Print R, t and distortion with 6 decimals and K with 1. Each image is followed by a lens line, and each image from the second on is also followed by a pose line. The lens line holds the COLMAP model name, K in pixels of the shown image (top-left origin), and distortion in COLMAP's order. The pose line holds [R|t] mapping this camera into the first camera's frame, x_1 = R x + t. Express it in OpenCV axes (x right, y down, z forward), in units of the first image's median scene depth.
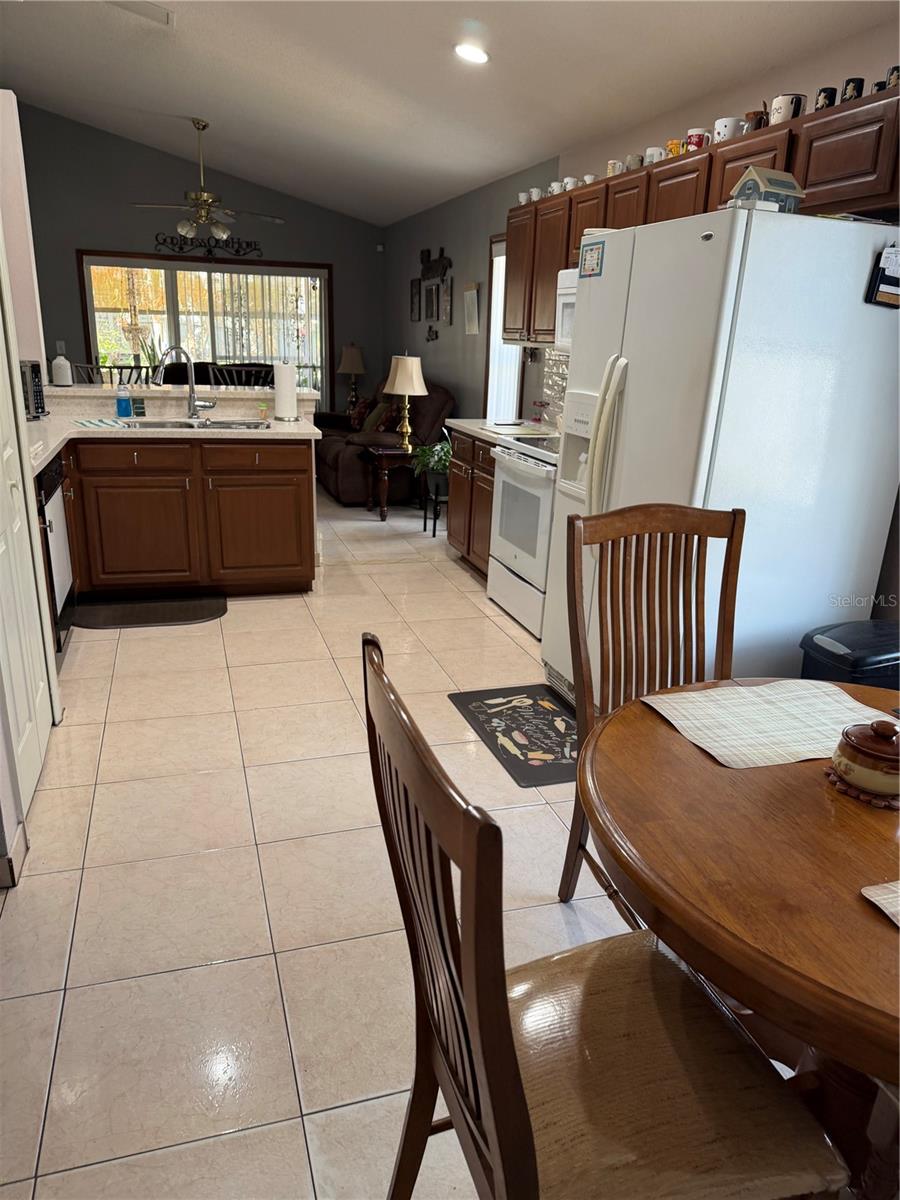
lens RADIAL K [[861.4, 0, 449.1], [0, 861.4, 604.1], [0, 0, 1]] dist [0.058432, -0.046487]
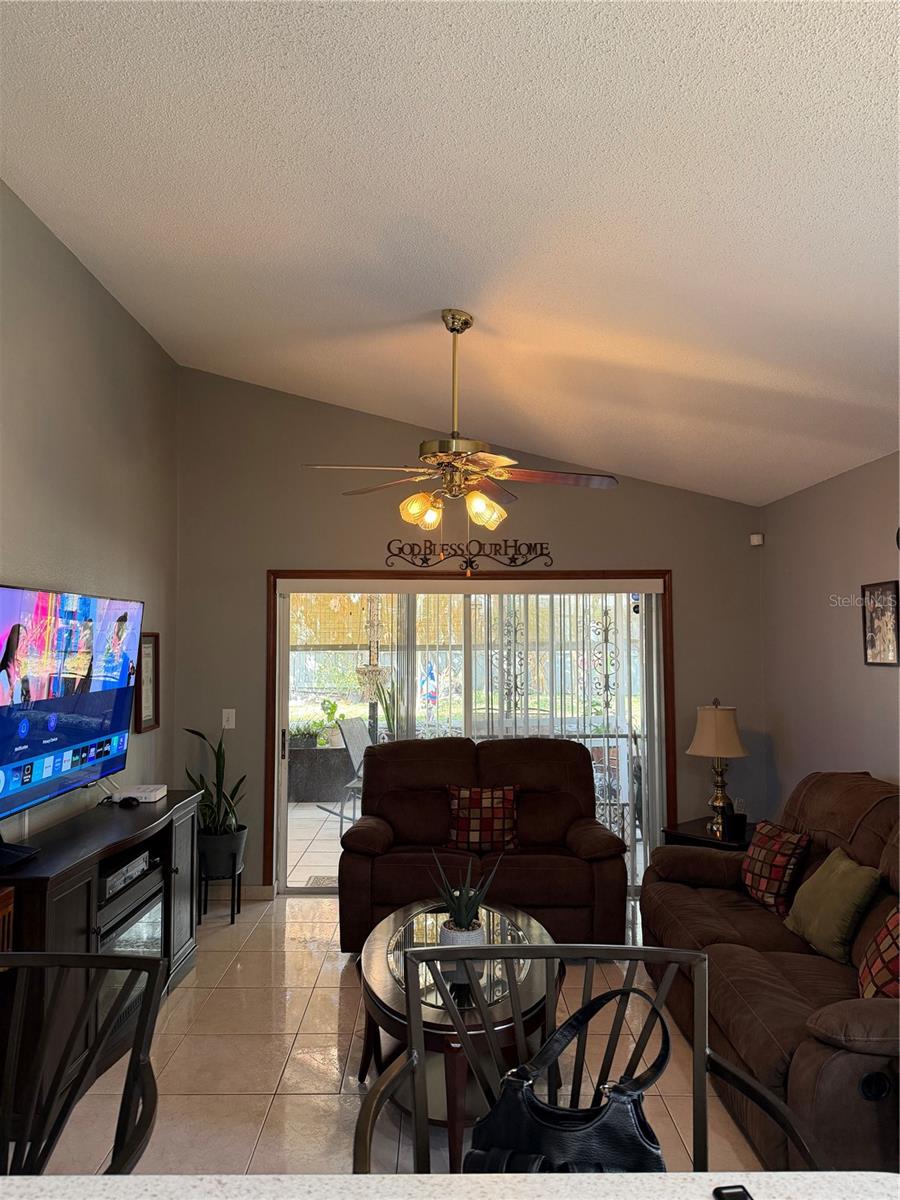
lens RADIAL K [[856.6, 0, 447.1], [0, 856.6, 603.6], [0, 0, 1]] dist [0.088651, -0.093062]
pose [[0.958693, -0.042891, -0.281190, -0.333995], [-0.056123, 0.940609, -0.334820, -0.479573], [0.278851, 0.336771, 0.899348, 1.273670]]
